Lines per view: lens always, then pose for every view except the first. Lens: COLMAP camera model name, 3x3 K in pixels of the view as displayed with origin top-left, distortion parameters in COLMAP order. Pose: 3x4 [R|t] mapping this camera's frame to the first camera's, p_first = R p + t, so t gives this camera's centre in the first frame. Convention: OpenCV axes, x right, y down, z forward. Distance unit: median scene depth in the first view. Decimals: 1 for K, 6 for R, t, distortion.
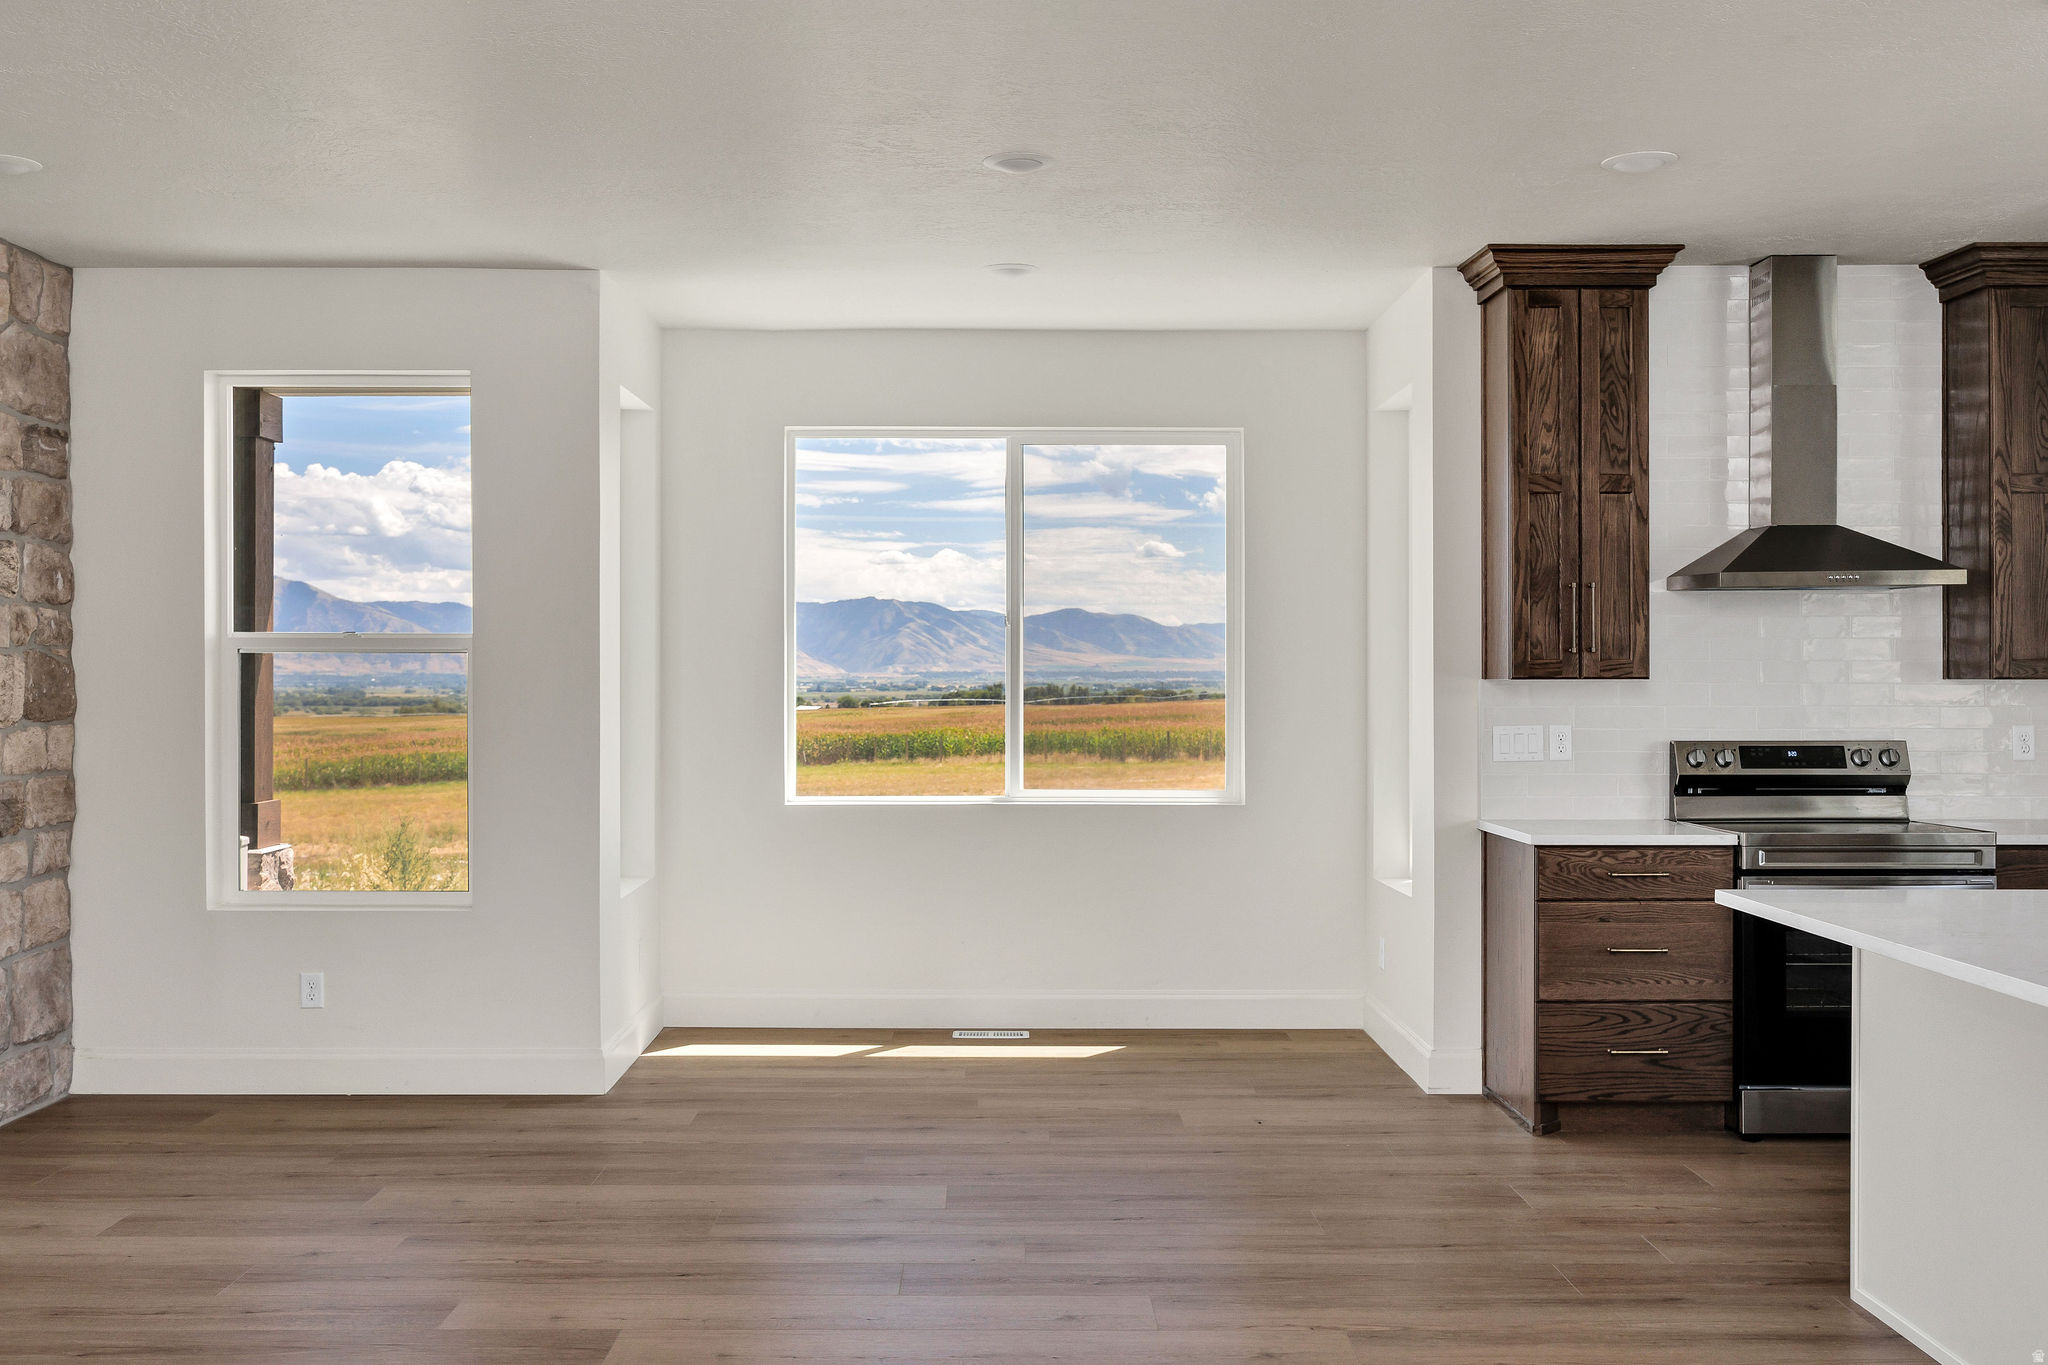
lens RADIAL K [[2025.4, 0, 1026.7], [0, 2025.4, 697.0], [0, 0, 1]] dist [0.003228, 0.000000]
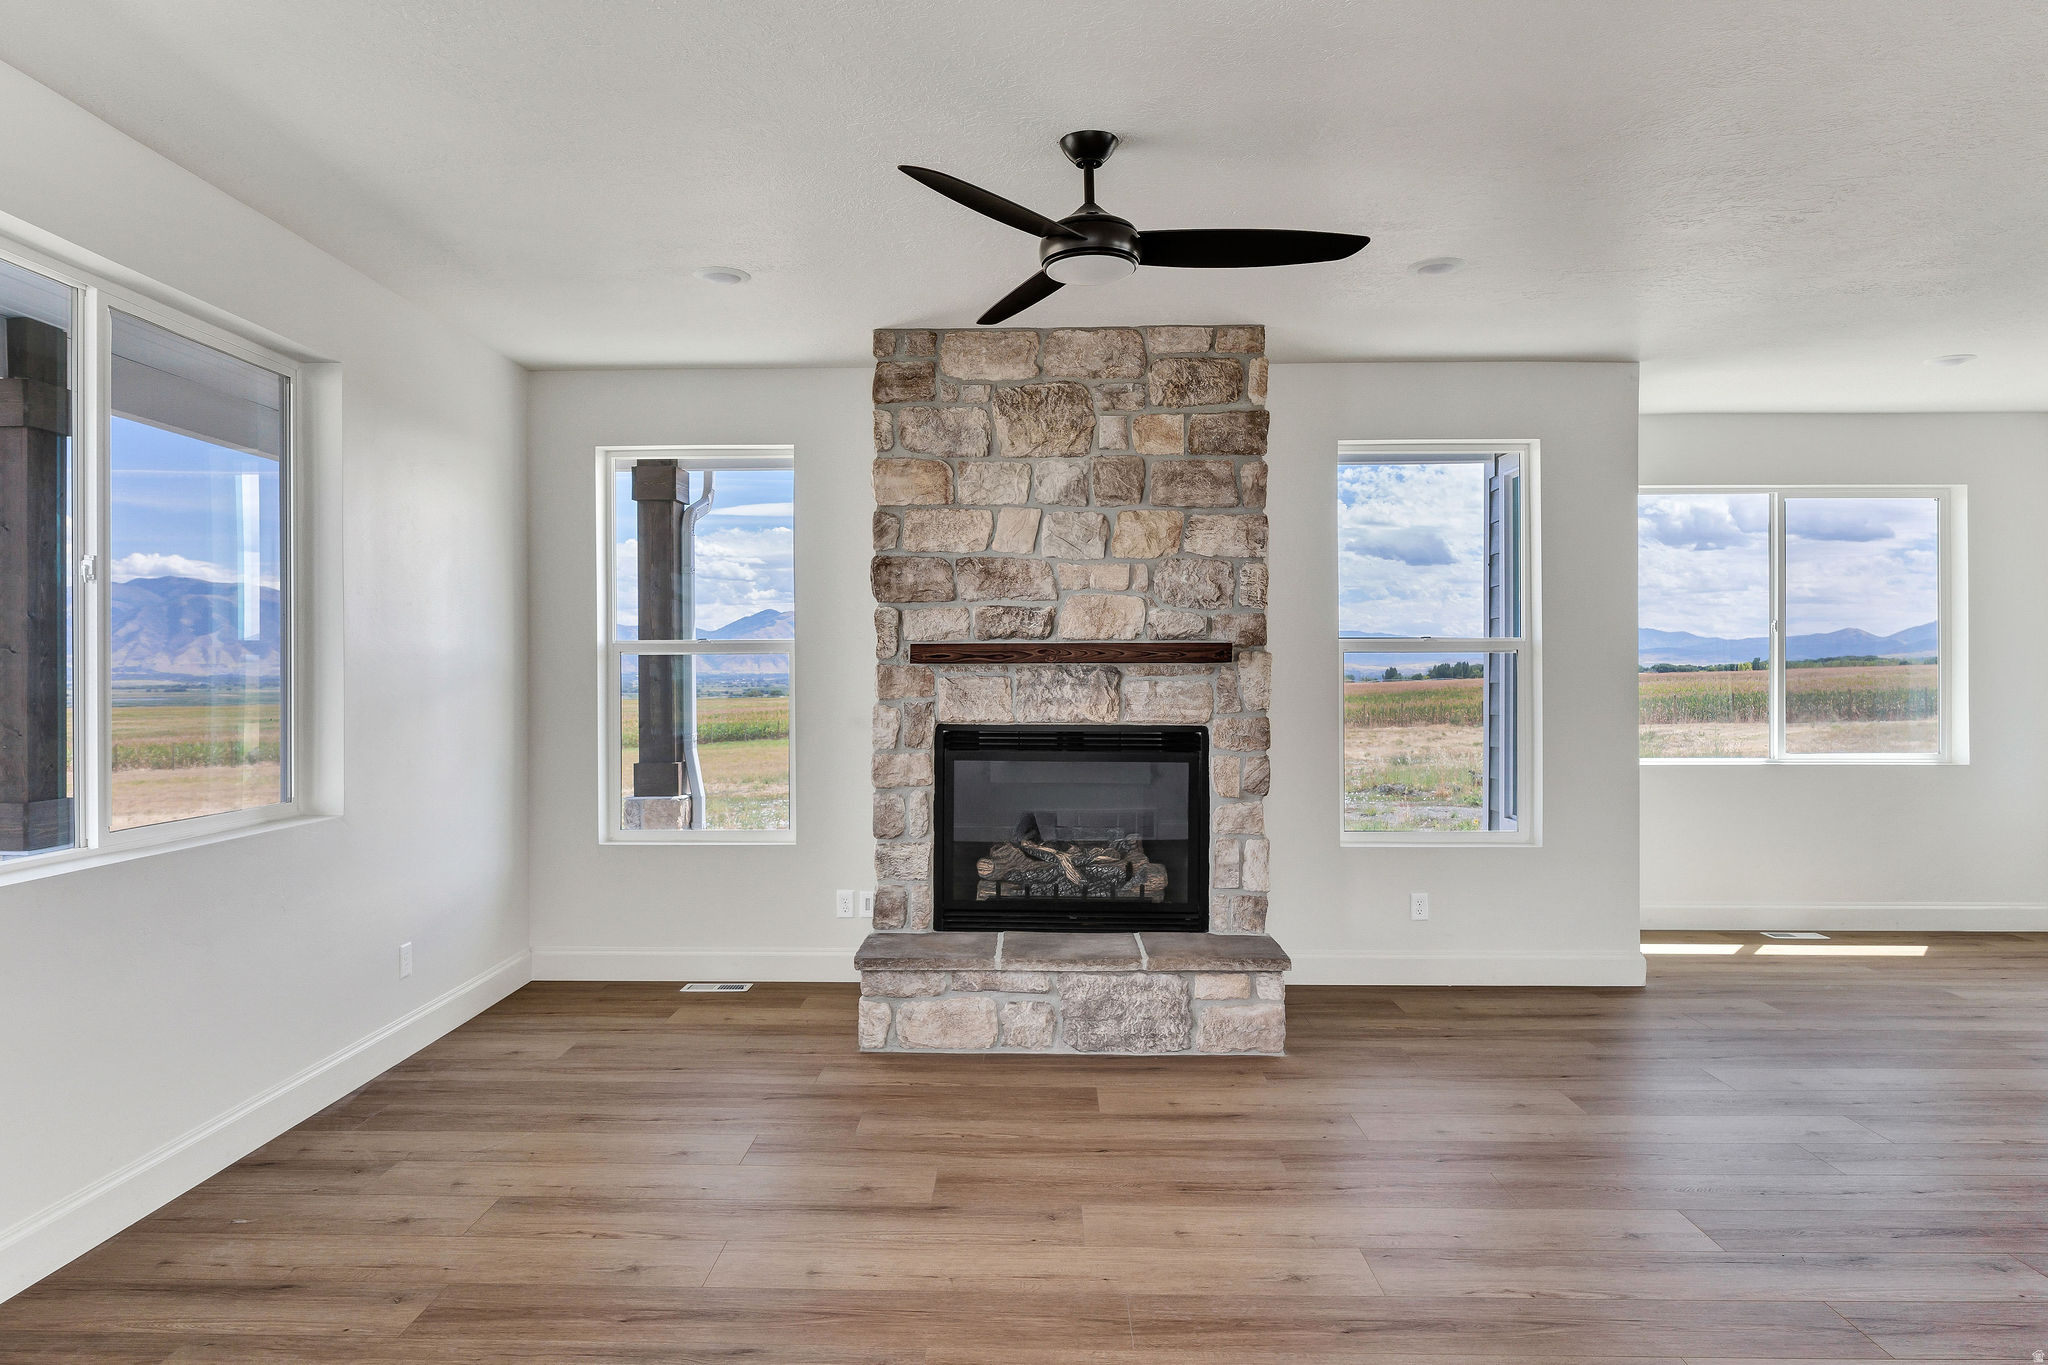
lens RADIAL K [[1317.3, 0, 1022.3], [0, 1317.3, 681.7], [0, 0, 1]] dist [-0.005506, -0.003204]
pose [[0.999577, -0.001954, -0.029019, -0.598777], [0.001917, 0.999997, -0.001326, -0.001953], [0.029021, 0.001270, 0.999578, 0.133950]]
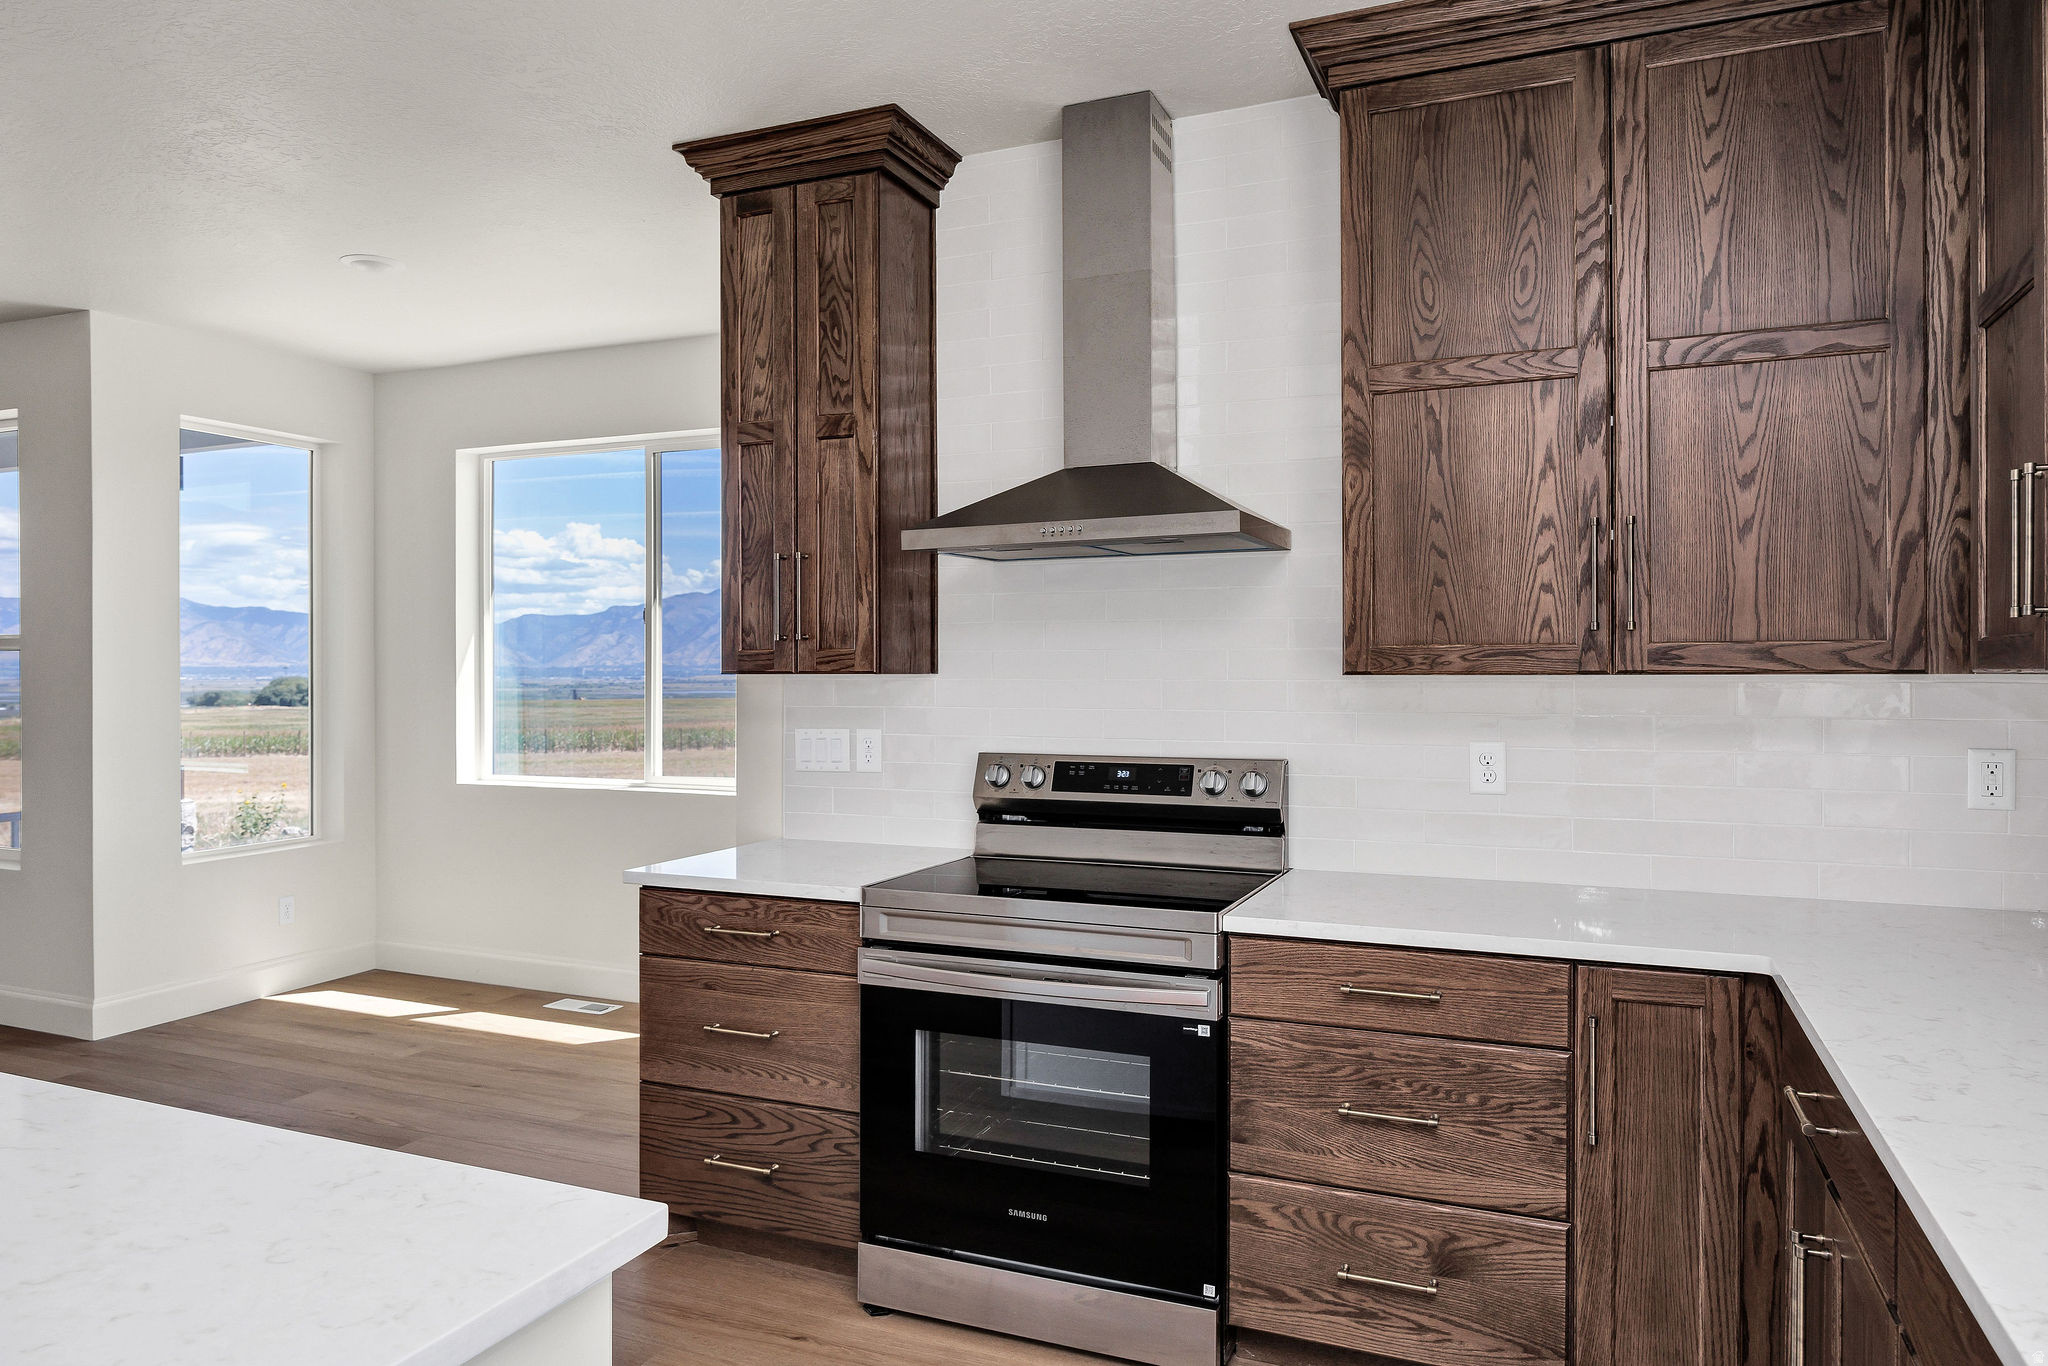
lens RADIAL K [[1317.3, 0, 1016.3], [0, 1317.3, 682.8], [0, 0, 1]] dist [-0.005506, -0.003204]
pose [[0.902053, 0.003993, -0.431606, 0.575765], [-0.003299, 0.999992, 0.002356, -0.006876], [0.431612, -0.000702, 0.902059, 0.568887]]
